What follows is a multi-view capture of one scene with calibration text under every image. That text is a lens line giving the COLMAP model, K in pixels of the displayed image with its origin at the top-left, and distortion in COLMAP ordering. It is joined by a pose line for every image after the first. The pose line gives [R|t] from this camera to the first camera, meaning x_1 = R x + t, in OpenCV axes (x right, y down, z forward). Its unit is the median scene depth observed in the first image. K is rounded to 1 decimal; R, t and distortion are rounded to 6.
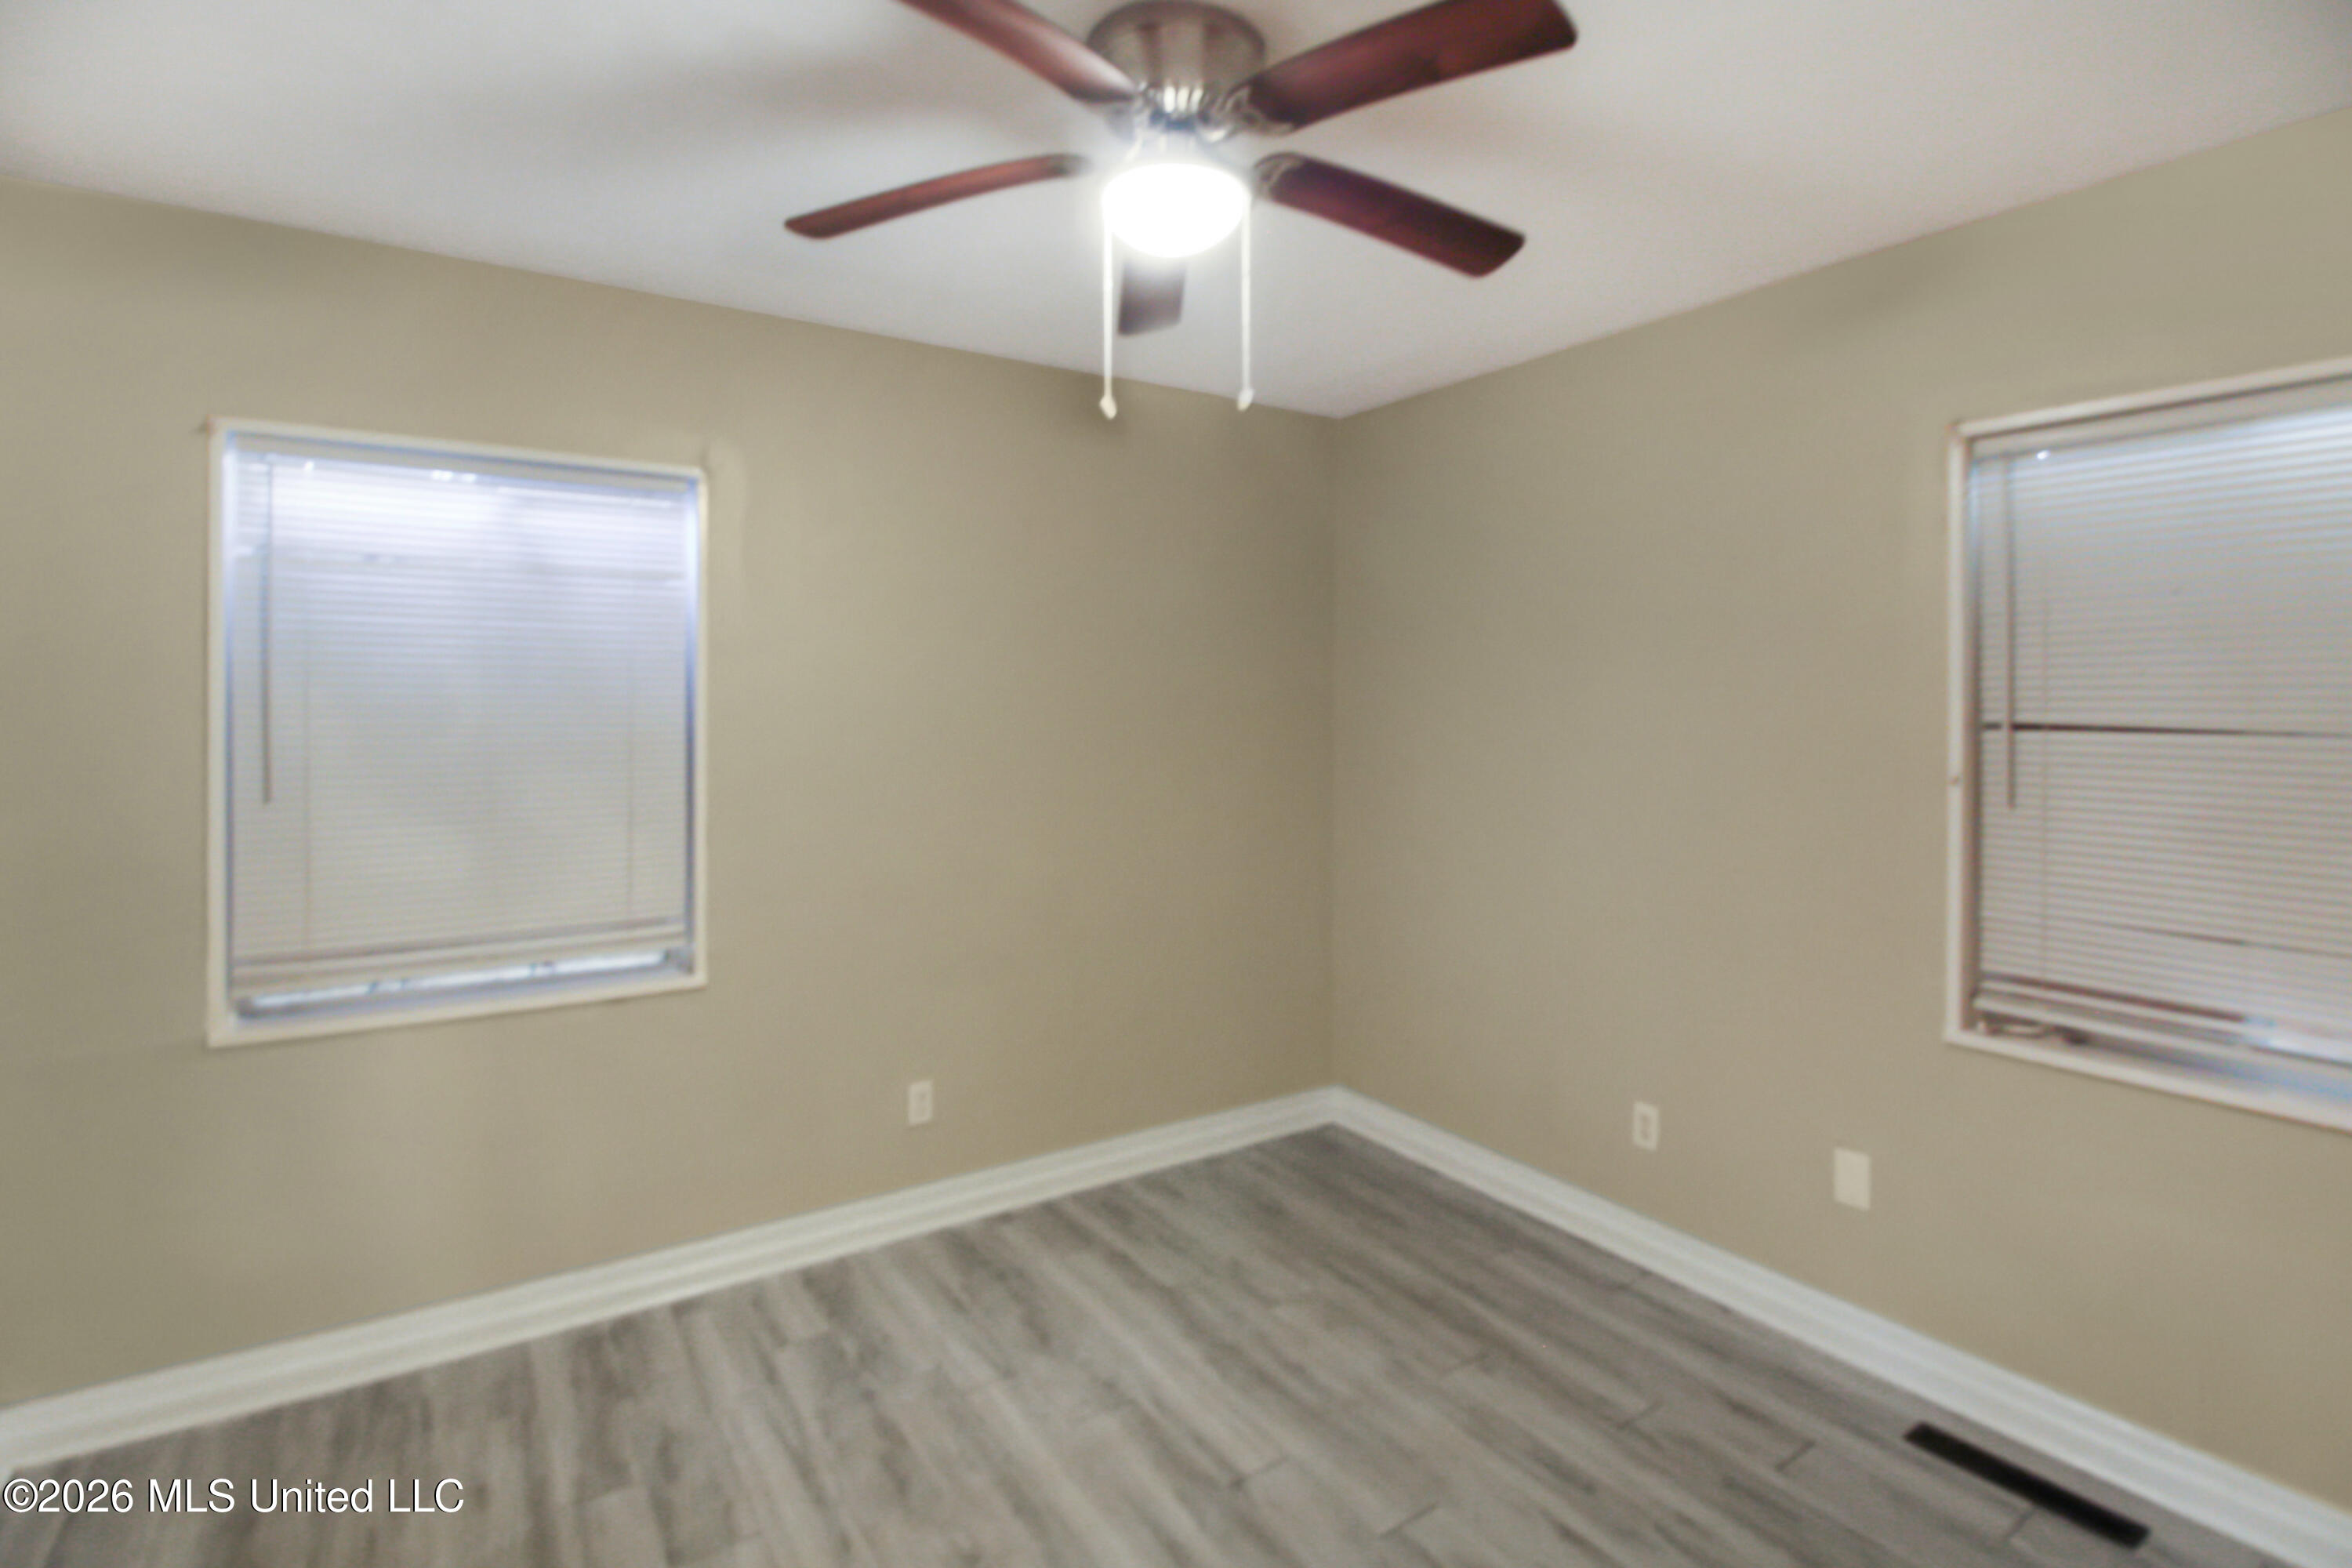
lens RADIAL K [[1162.6, 0, 1183.9], [0, 1162.6, 708.5], [0, 0, 1]] dist [0.002207, 0.000084]
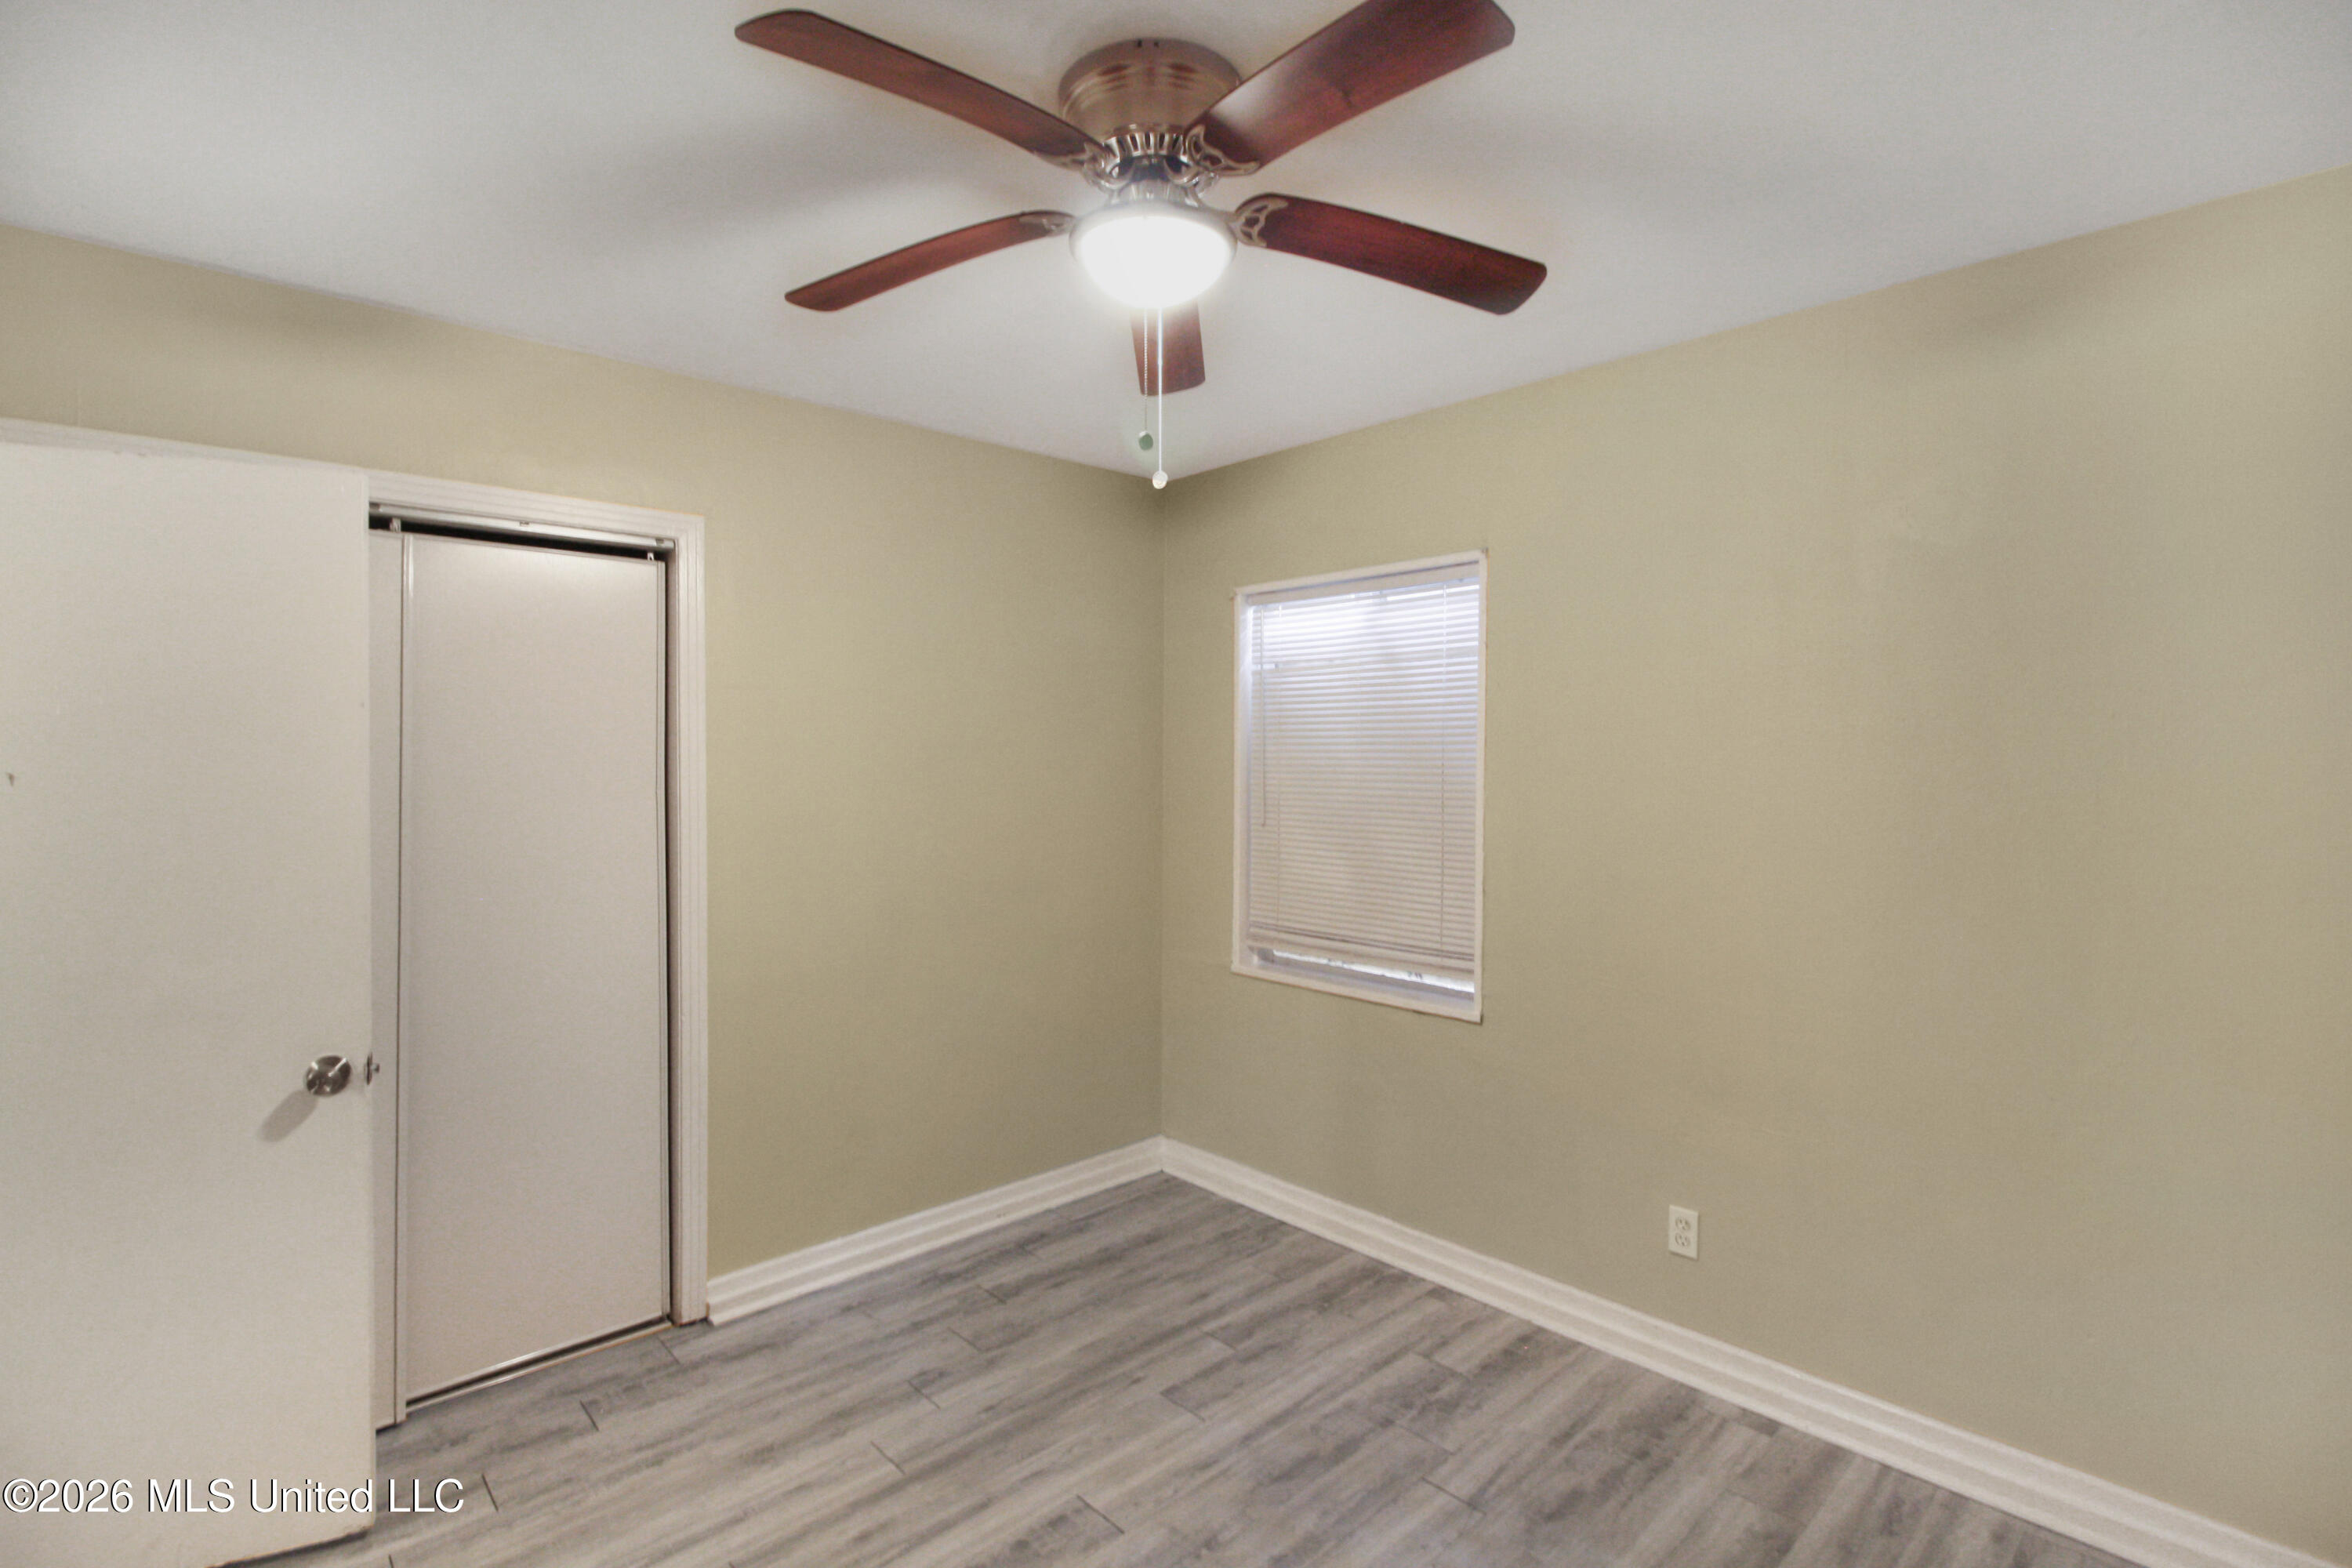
lens RADIAL K [[1109.8, 0, 1187.1], [0, 1109.8, 792.2], [0, 0, 1]] dist [0.001419, -0.014564]
pose [[0.156437, 0.030395, -0.987220, 0.675897], [-0.005361, 0.999538, 0.029925, -0.010410], [0.987673, 0.000611, 0.156528, 0.664082]]
